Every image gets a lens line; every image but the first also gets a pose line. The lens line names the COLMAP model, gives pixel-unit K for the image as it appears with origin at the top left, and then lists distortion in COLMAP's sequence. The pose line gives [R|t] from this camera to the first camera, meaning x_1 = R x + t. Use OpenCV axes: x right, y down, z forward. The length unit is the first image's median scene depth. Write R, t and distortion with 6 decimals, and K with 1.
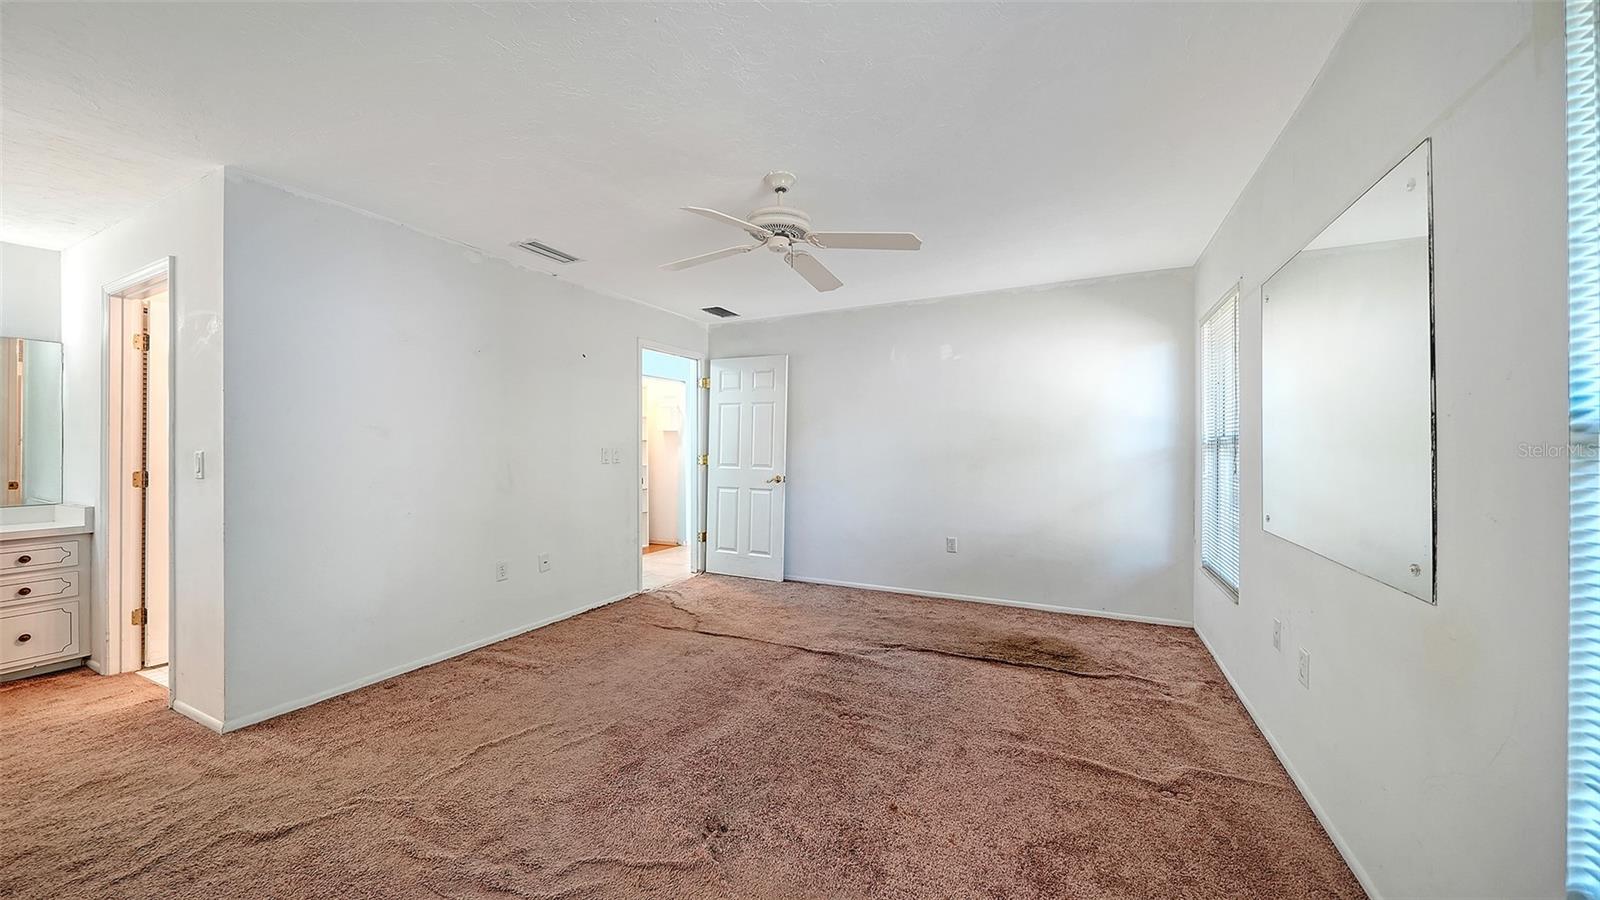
lens RADIAL K [[558.6, 0, 800.0], [0, 558.6, 450.0], [0, 0, 1]] dist [-0.006364, -0.000037]
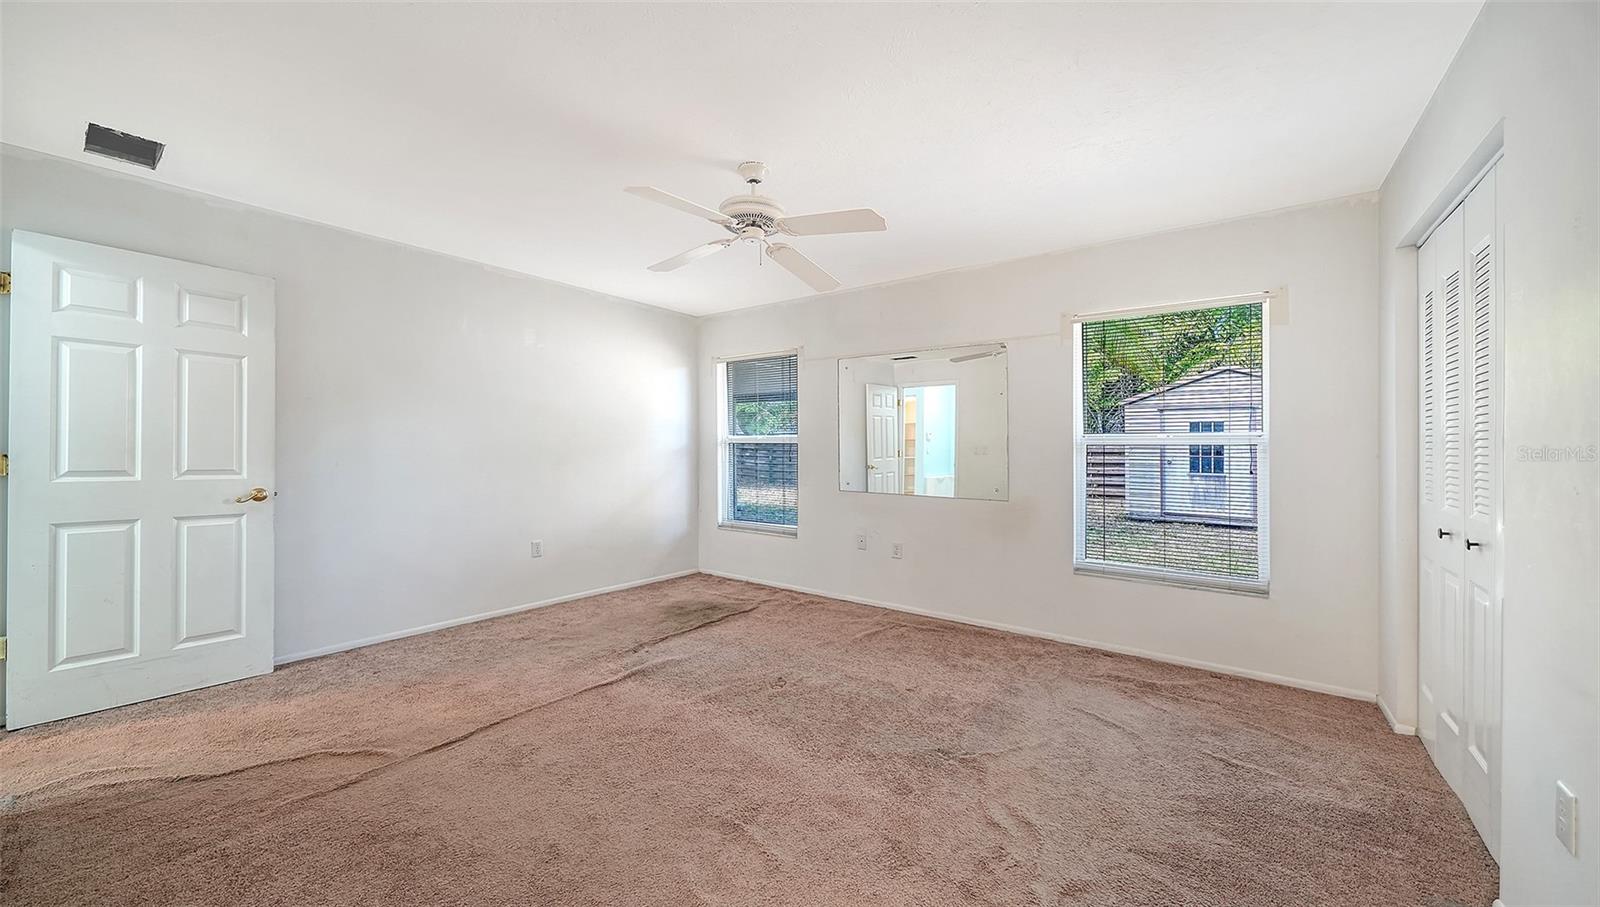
lens RADIAL K [[563.5, 0, 773.0], [0, 563.5, 454.7], [0, 0, 1]] dist [-0.000900, -0.000225]
pose [[0.221931, -0.006308, 0.975042, -0.636535], [-0.001927, 0.999974, 0.006908, 0.008949], [-0.975060, -0.003412, 0.221914, 0.486979]]
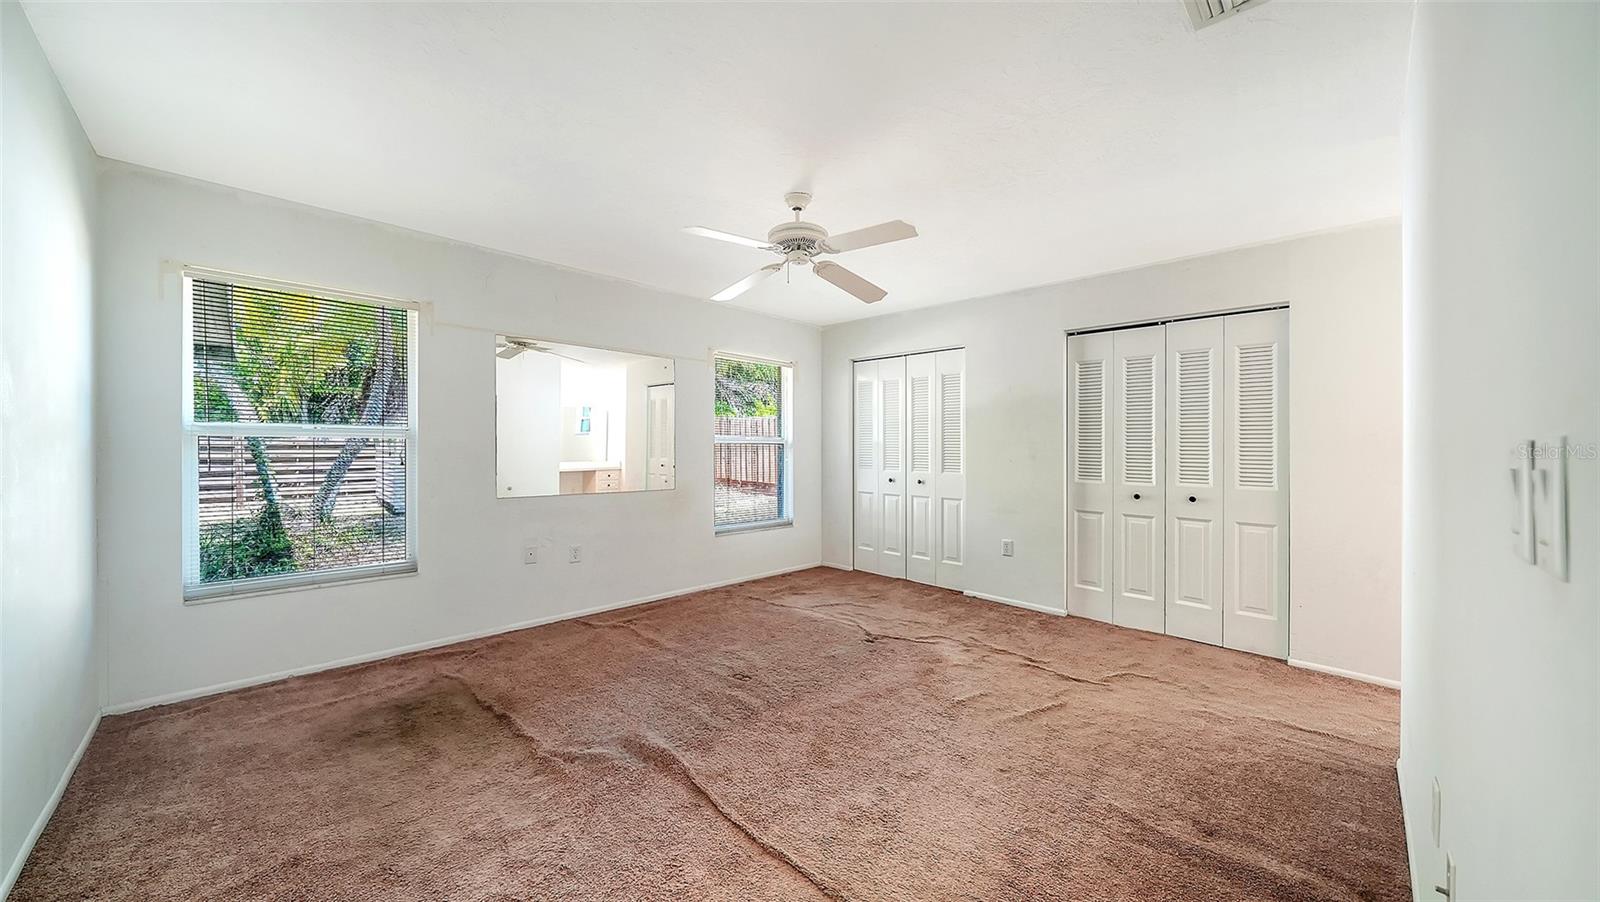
lens RADIAL K [[558.6, 0, 800.0], [0, 558.6, 451.0], [0, 0, 1]] dist [-0.006364, -0.000037]
pose [[-0.938356, -0.006787, 0.345603, -0.267574], [-0.002965, 0.999928, 0.011585, -0.001477], [-0.345657, 0.009846, -0.938309, 1.294225]]
